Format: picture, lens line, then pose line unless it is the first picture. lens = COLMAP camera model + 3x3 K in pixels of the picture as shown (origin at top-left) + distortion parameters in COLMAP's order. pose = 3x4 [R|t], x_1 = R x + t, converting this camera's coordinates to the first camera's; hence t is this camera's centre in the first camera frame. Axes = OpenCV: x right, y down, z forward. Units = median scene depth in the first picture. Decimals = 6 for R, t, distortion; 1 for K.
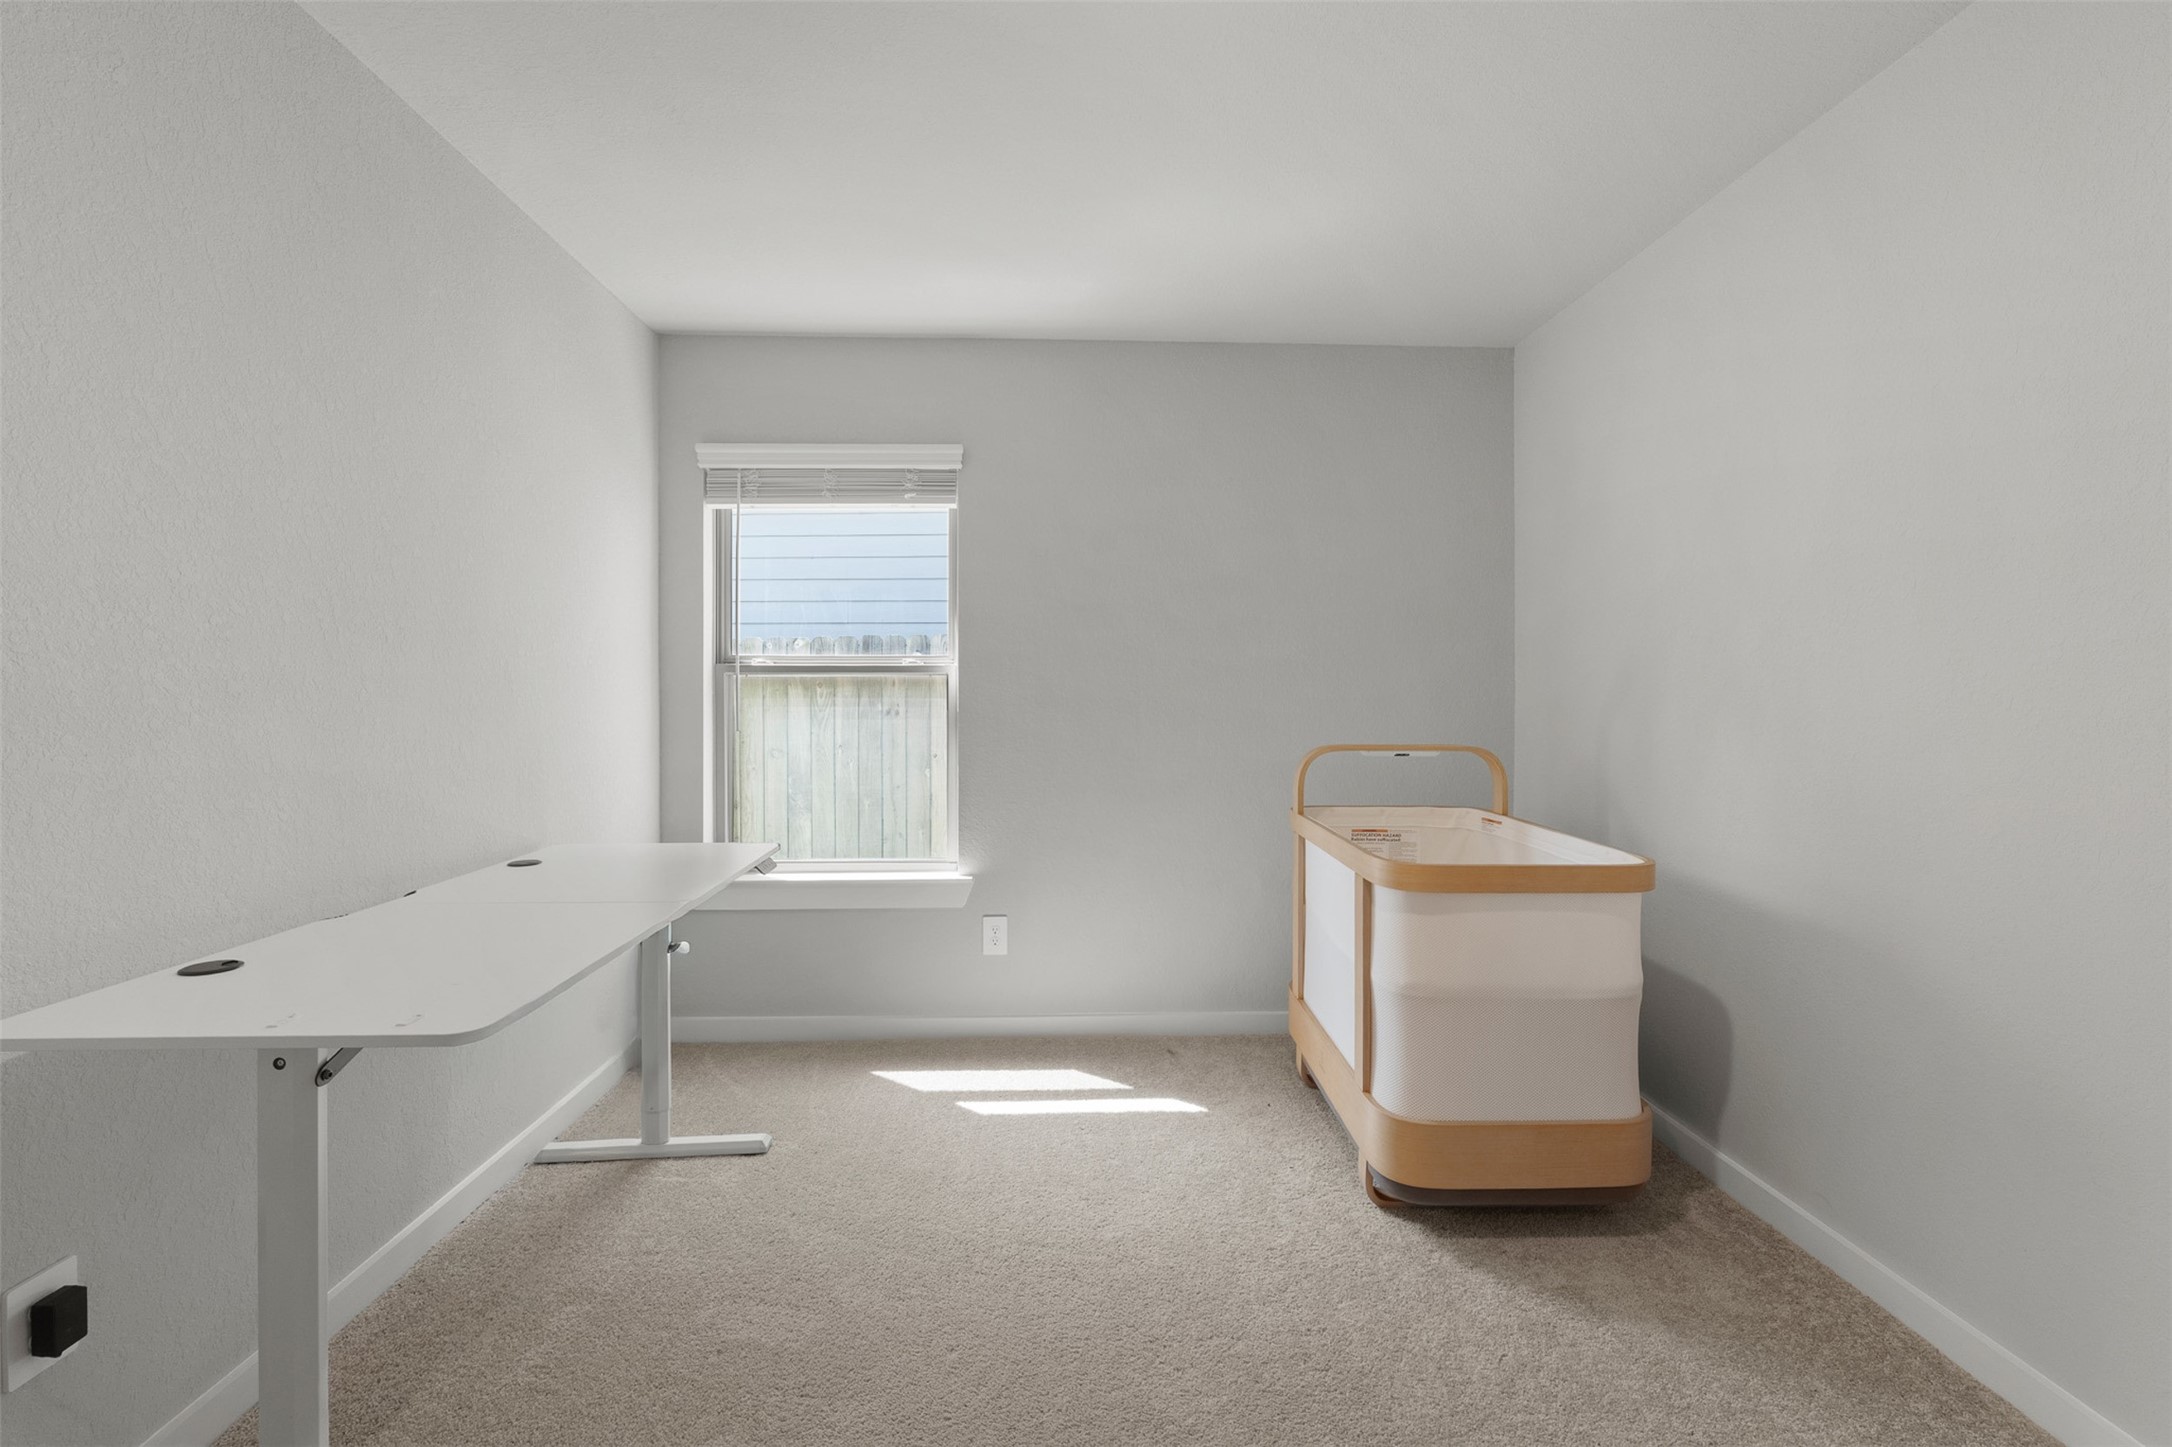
lens RADIAL K [[906.2, 0, 1057.3], [0, 906.2, 708.3], [0, 0, 1]] dist [-0.012647, 0.000605]
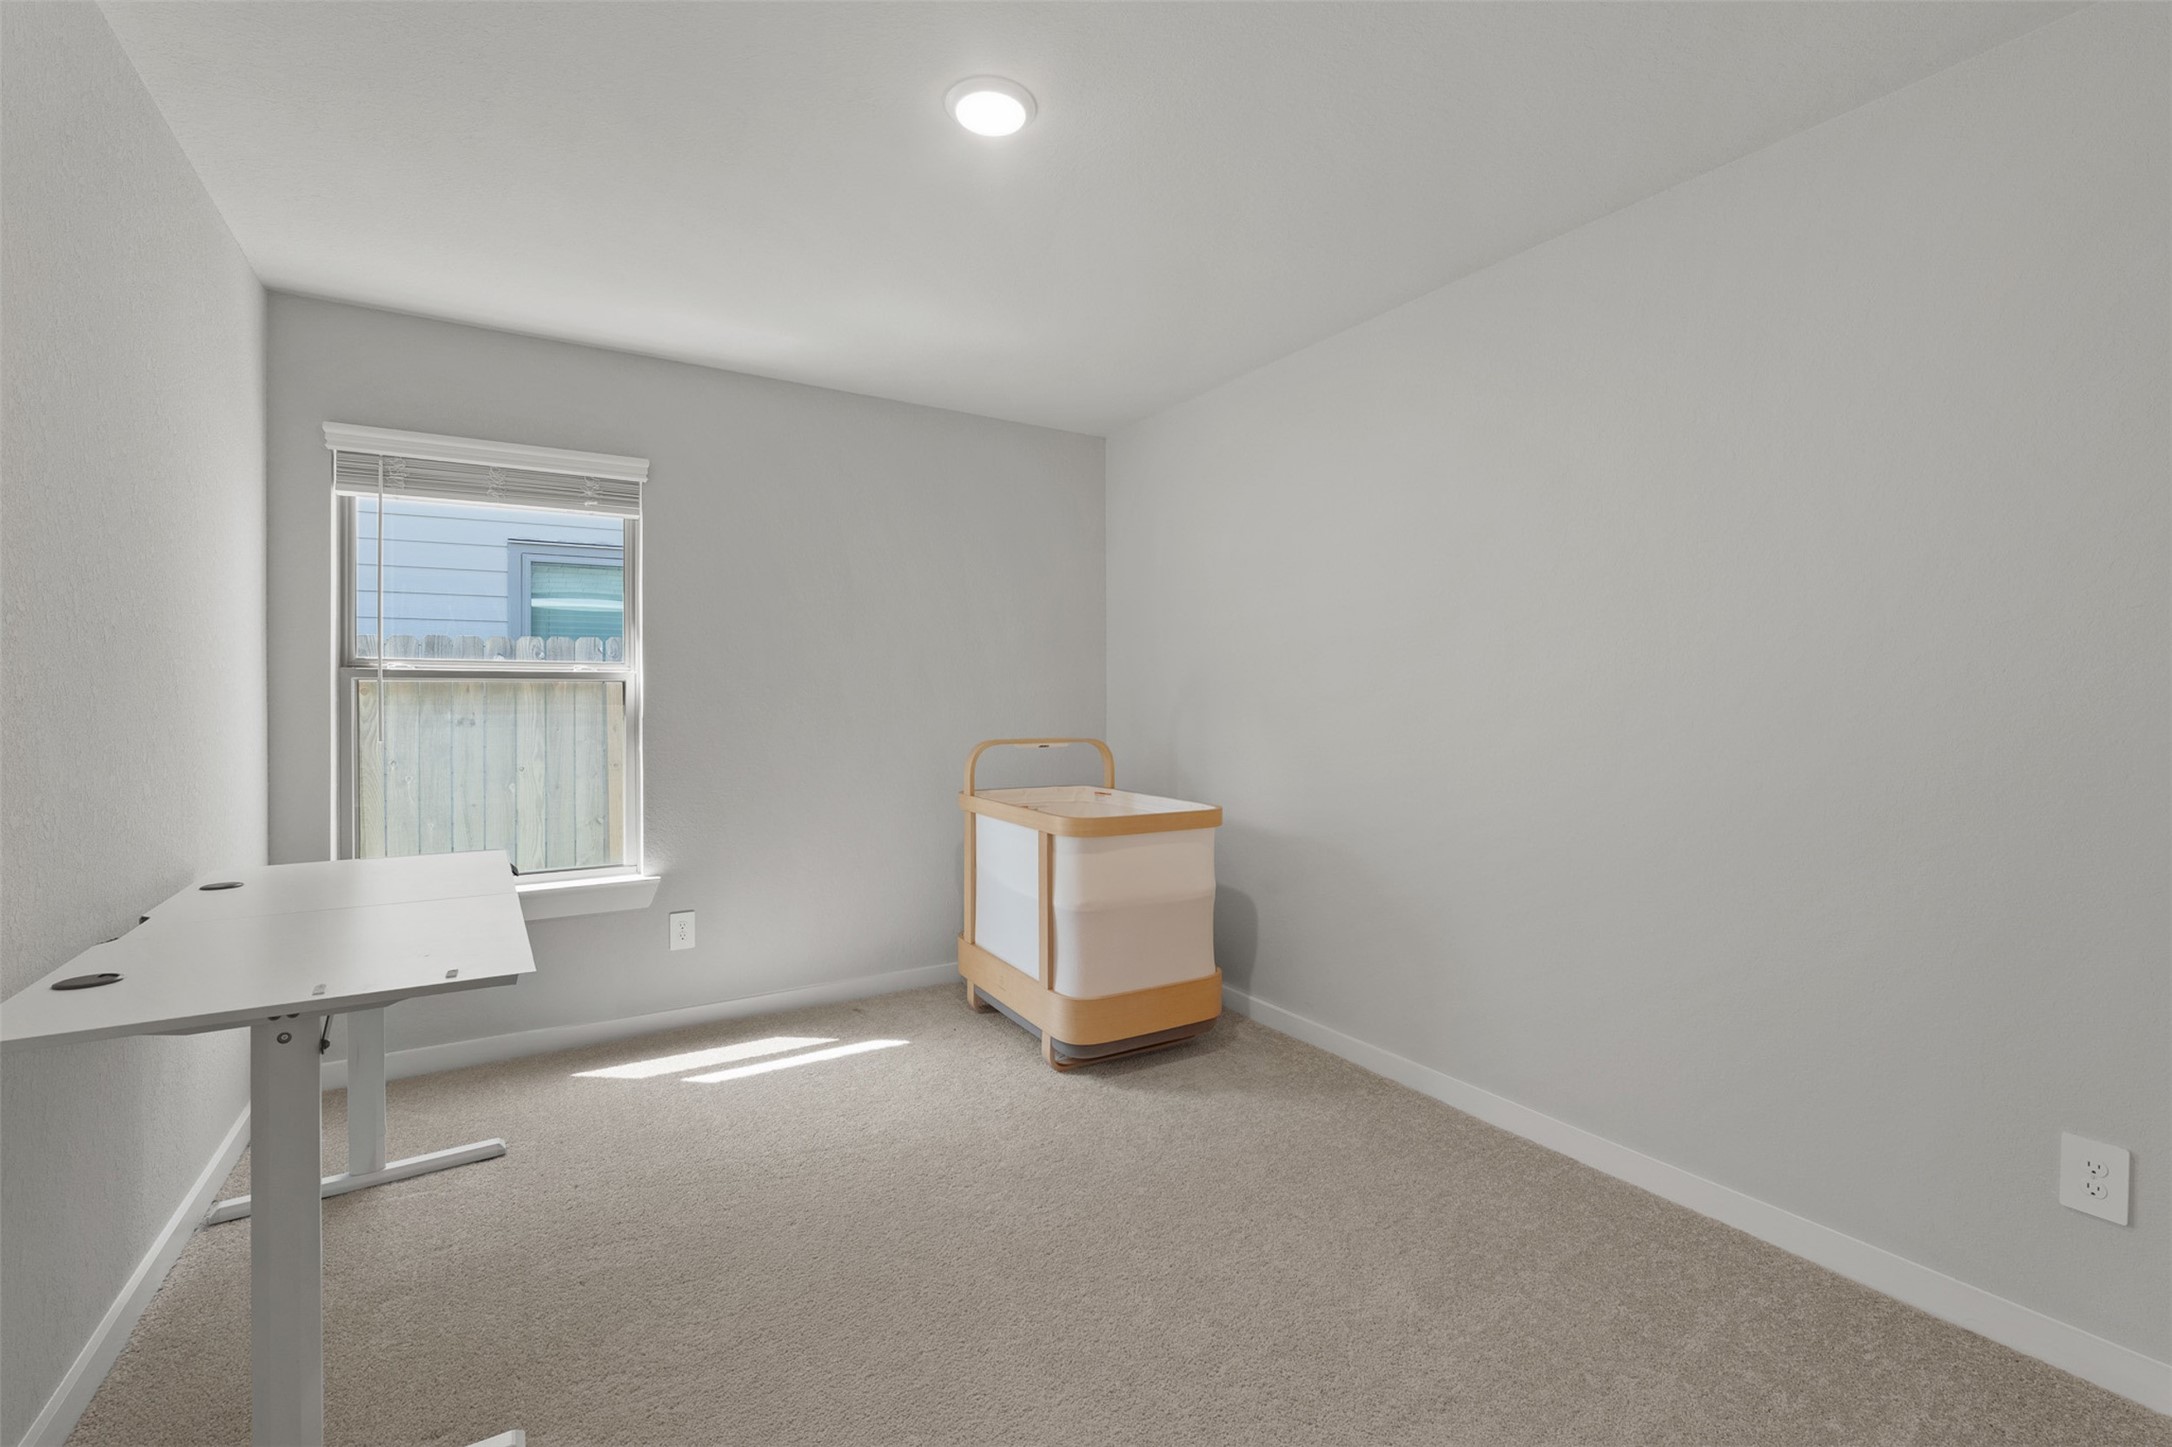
lens RADIAL K [[933.6, 0, 1058.5], [0, 933.6, 722.0], [0, 0, 1]] dist [-0.012865, 0.000446]
pose [[0.874849, -0.012843, 0.484225, -0.249694], [0.010044, 0.999914, 0.008373, 0.005491], [-0.484291, -0.002461, 0.874904, -0.186498]]
